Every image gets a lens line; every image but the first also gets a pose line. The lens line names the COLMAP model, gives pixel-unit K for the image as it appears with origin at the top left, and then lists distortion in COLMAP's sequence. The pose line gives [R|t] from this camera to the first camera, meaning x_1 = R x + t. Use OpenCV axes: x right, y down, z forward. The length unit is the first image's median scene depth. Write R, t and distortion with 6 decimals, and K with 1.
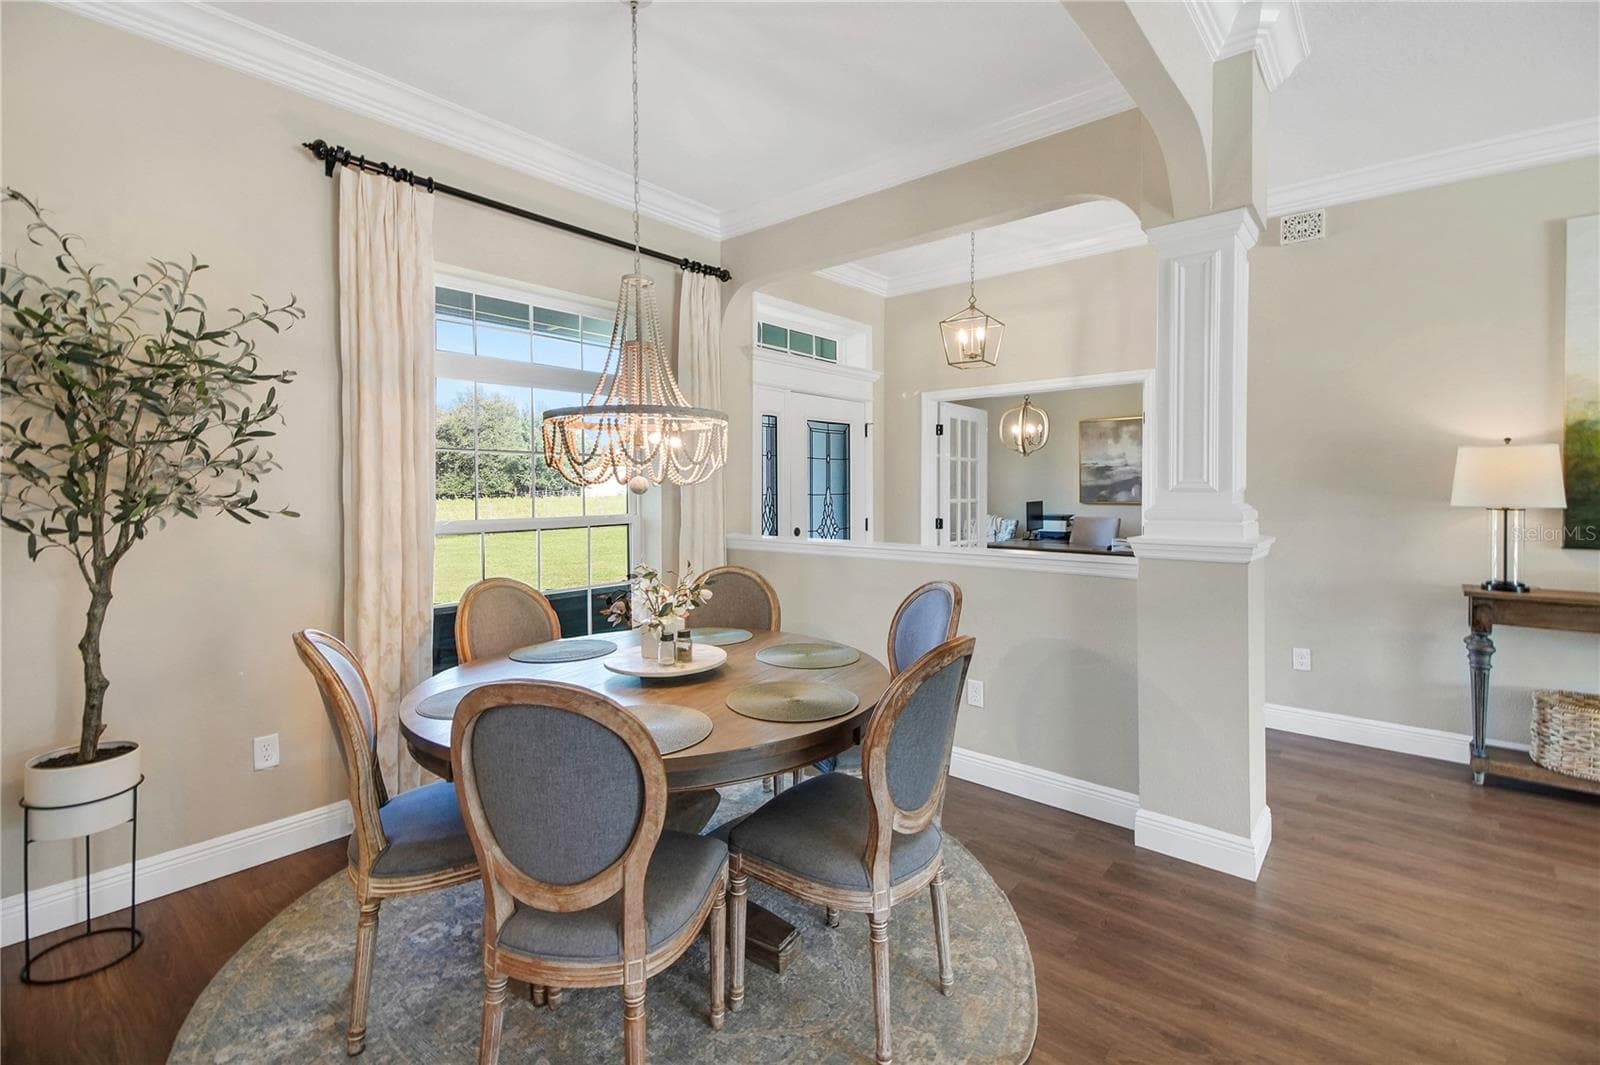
lens RADIAL K [[714.8, 0, 800.1], [0, 714.8, 499.2], [0, 0, 1]] dist [0.016027, -0.000034]
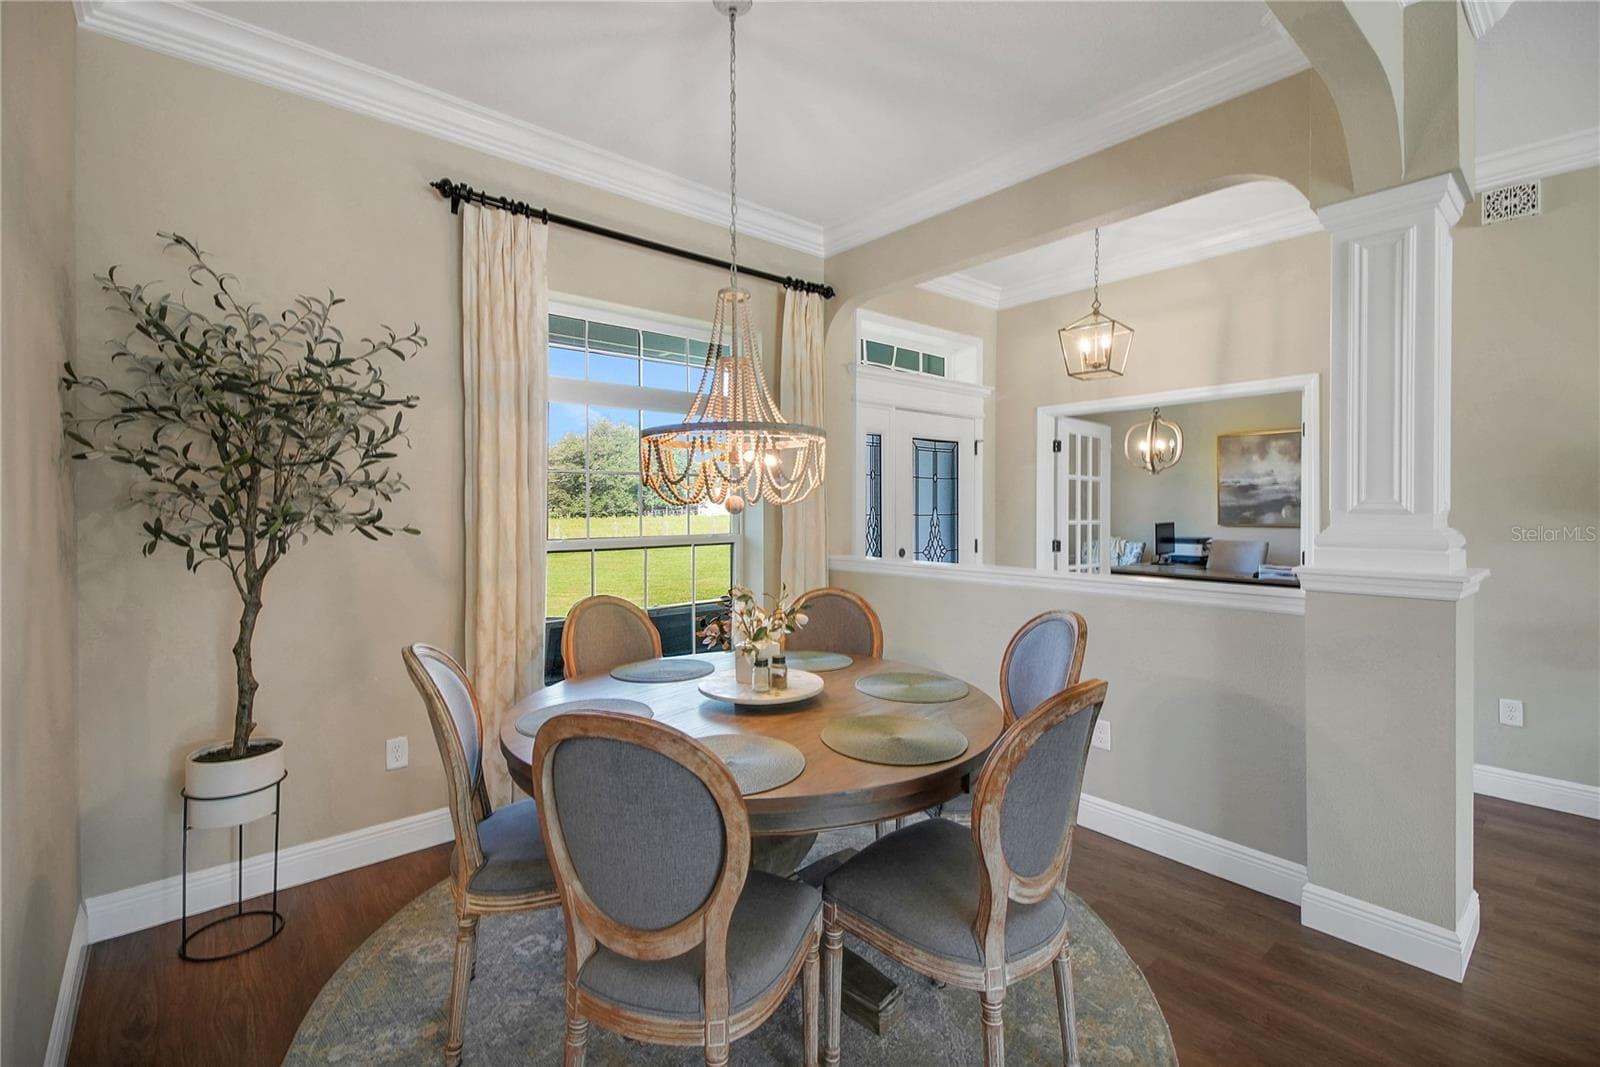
lens RADIAL K [[690.5, 0, 779.1], [0, 690.5, 510.3], [0, 0, 1]] dist [0.035580, -0.015334]
pose [[0.983086, 0.003276, -0.183117, 0.006934], [-0.005487, 0.999918, -0.011569, -0.001297], [0.183064, 0.012378, 0.983023, 0.084743]]
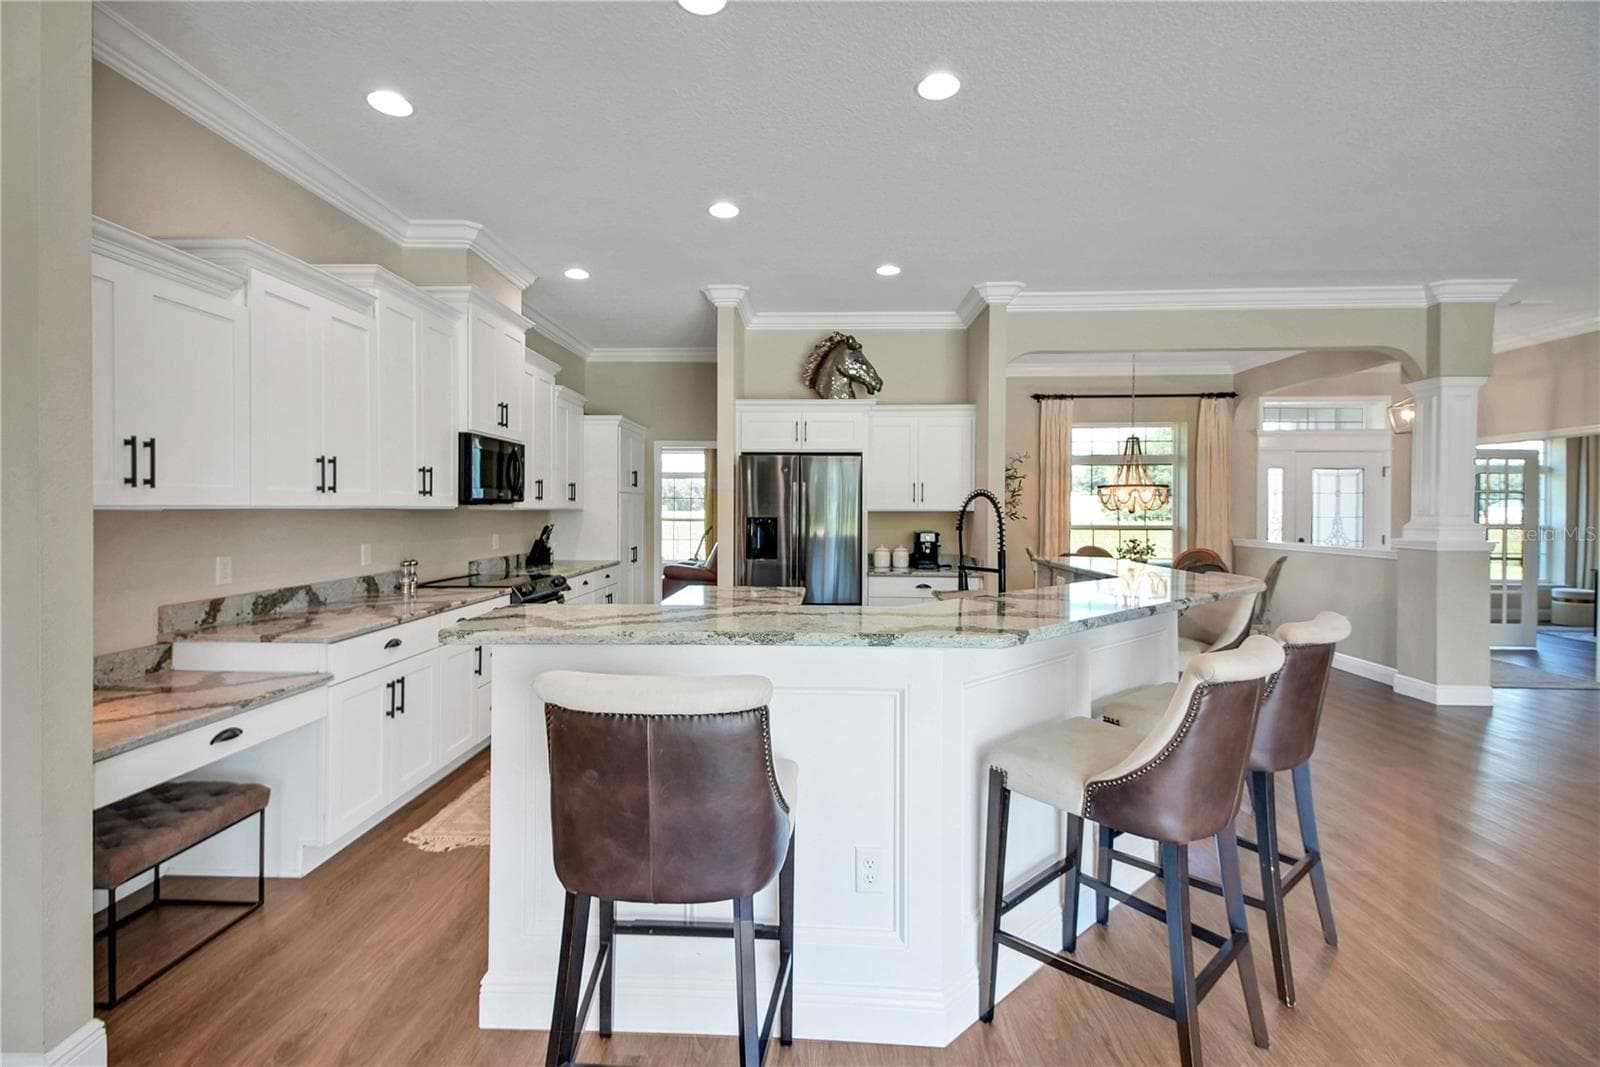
lens RADIAL K [[690.5, 0, 779.1], [0, 690.5, 510.3], [0, 0, 1]] dist [0.035580, -0.015334]
pose [[0.596893, 0.015406, -0.802173, 1.018034], [-0.022521, 0.999743, 0.002443, 0.002747], [0.802005, 0.016607, 0.597086, -1.565863]]
